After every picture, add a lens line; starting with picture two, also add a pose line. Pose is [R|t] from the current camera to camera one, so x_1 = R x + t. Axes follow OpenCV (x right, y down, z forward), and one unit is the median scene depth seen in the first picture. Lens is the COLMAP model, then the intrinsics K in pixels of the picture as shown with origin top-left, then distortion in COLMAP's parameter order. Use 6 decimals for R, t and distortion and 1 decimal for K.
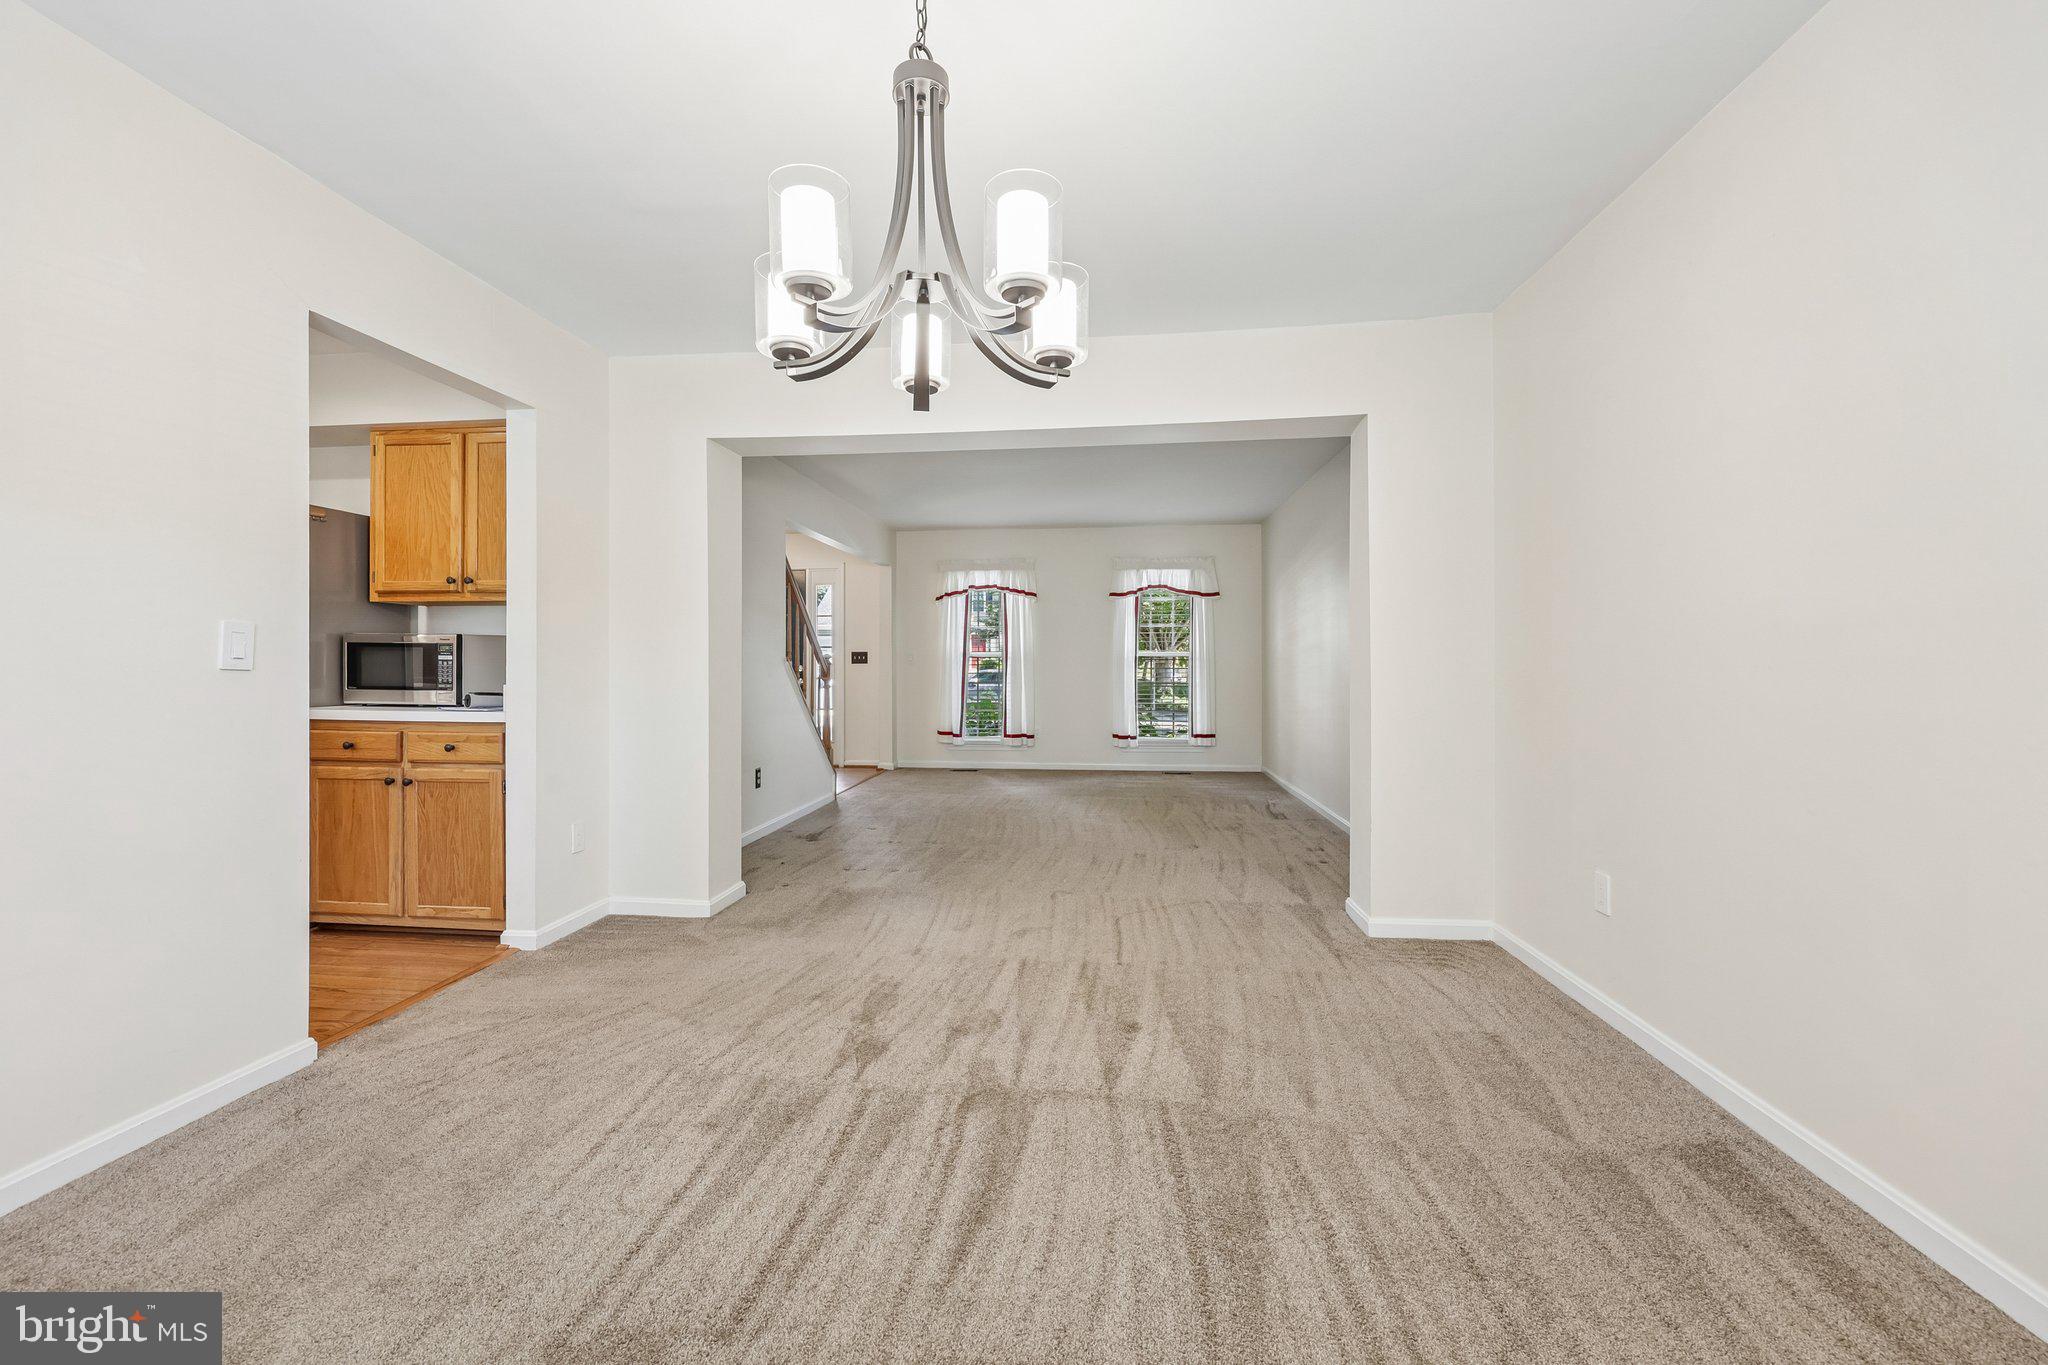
lens RADIAL K [[833.0, 0, 1019.4], [0, 833.0, 669.9], [0, 0, 1]] dist [-0.000412, 0.000224]
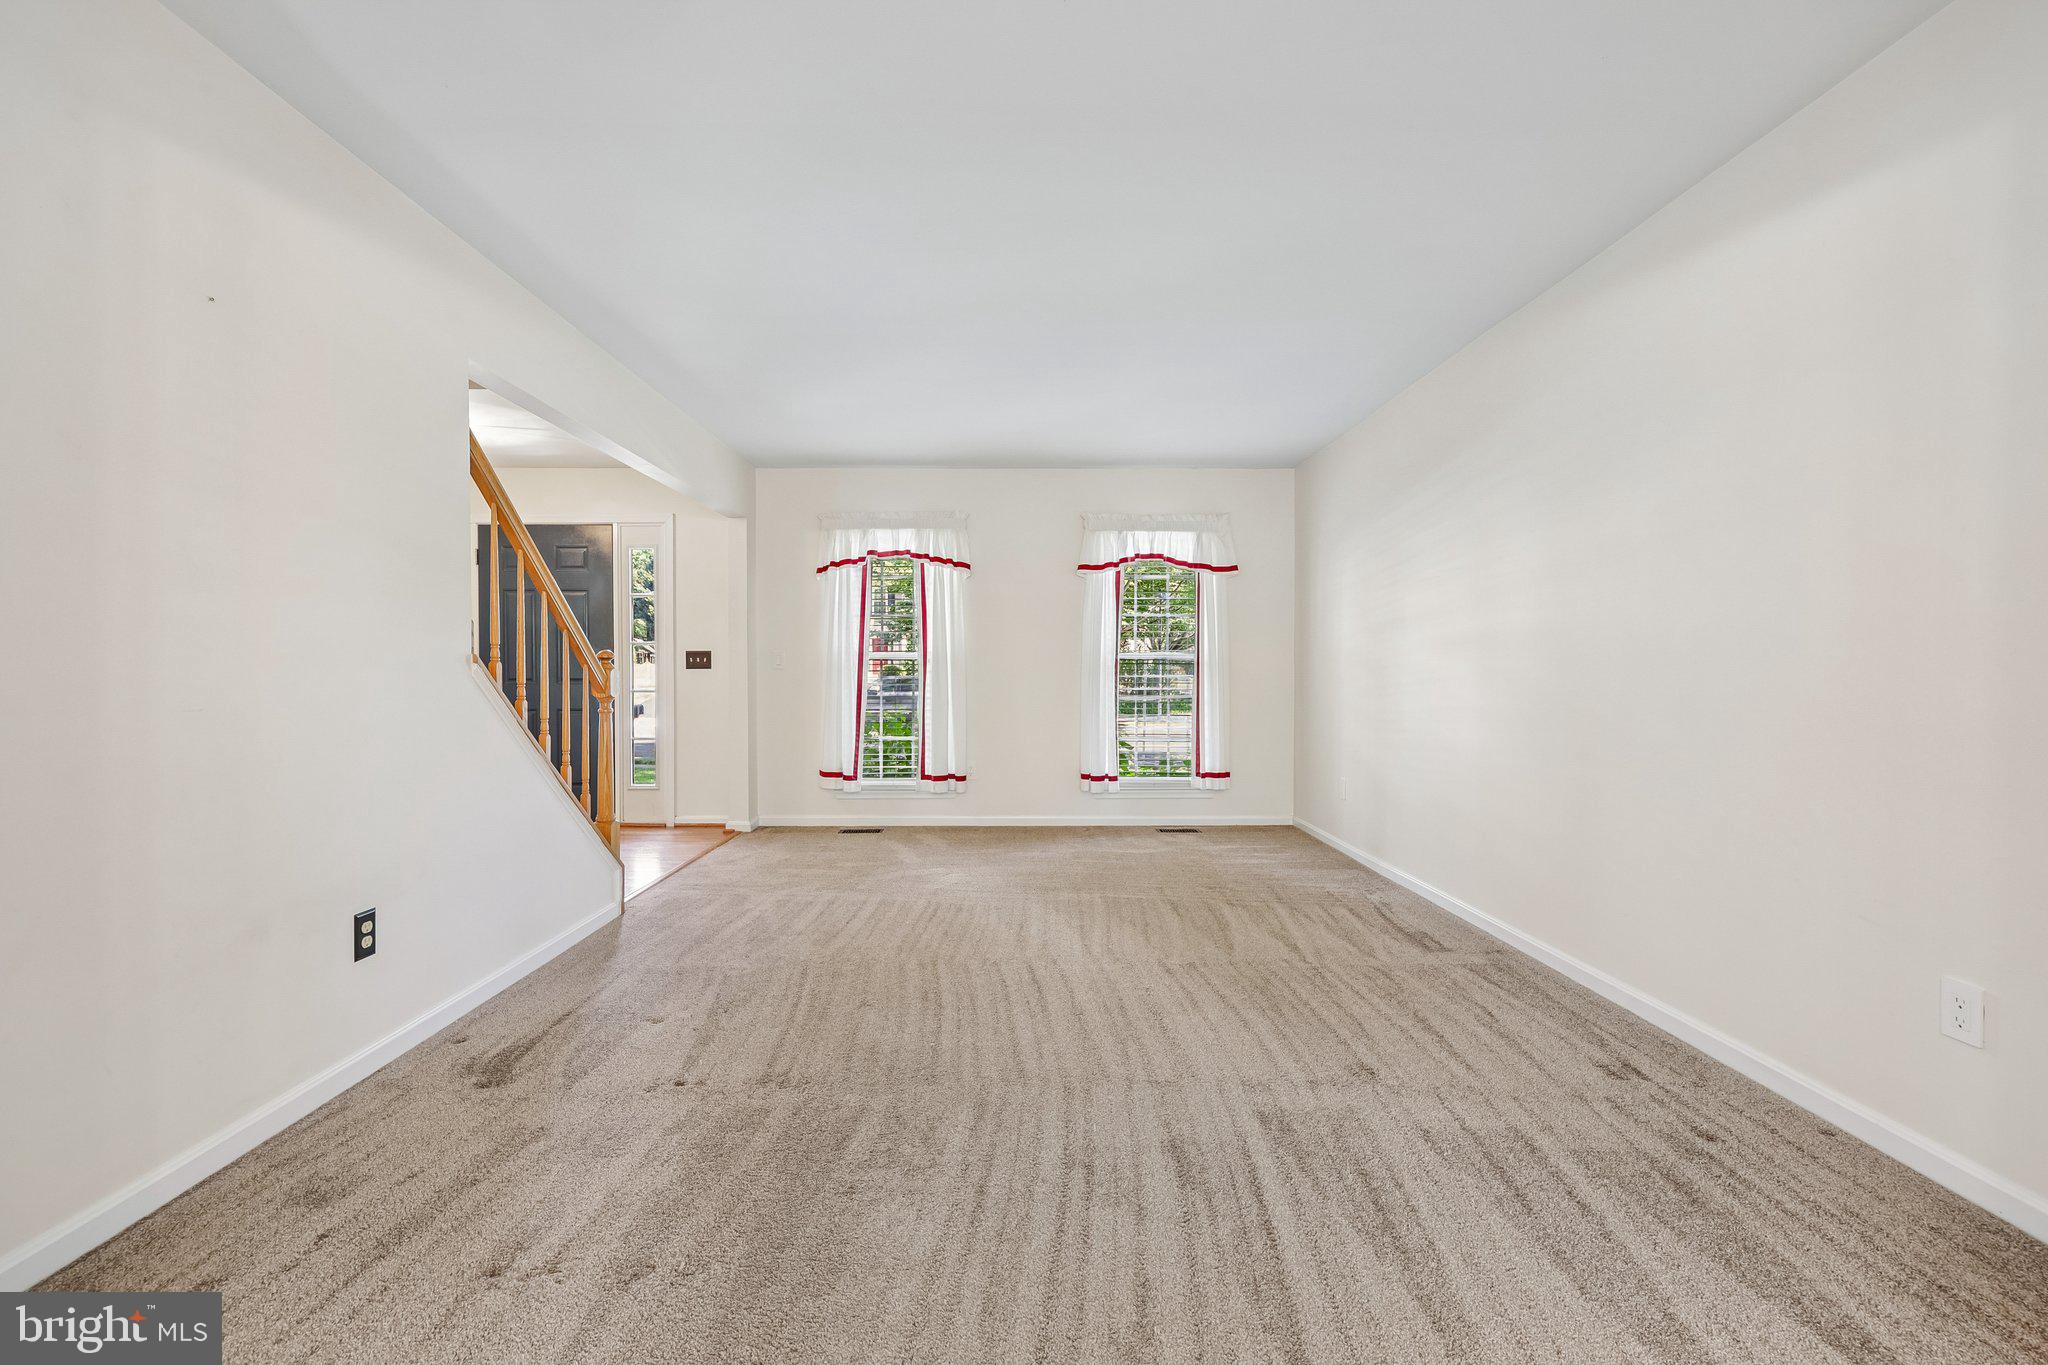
lens RADIAL K [[827.8, 0, 1024.0], [0, 827.8, 682.5], [0, 0, 1]] dist [-0.000134, 0.000070]
pose [[0.992188, -0.000479, 0.124752, -0.019628], [-0.000395, 0.999976, 0.006983, -0.001636], [-0.124752, -0.006978, 0.992163, 0.336192]]
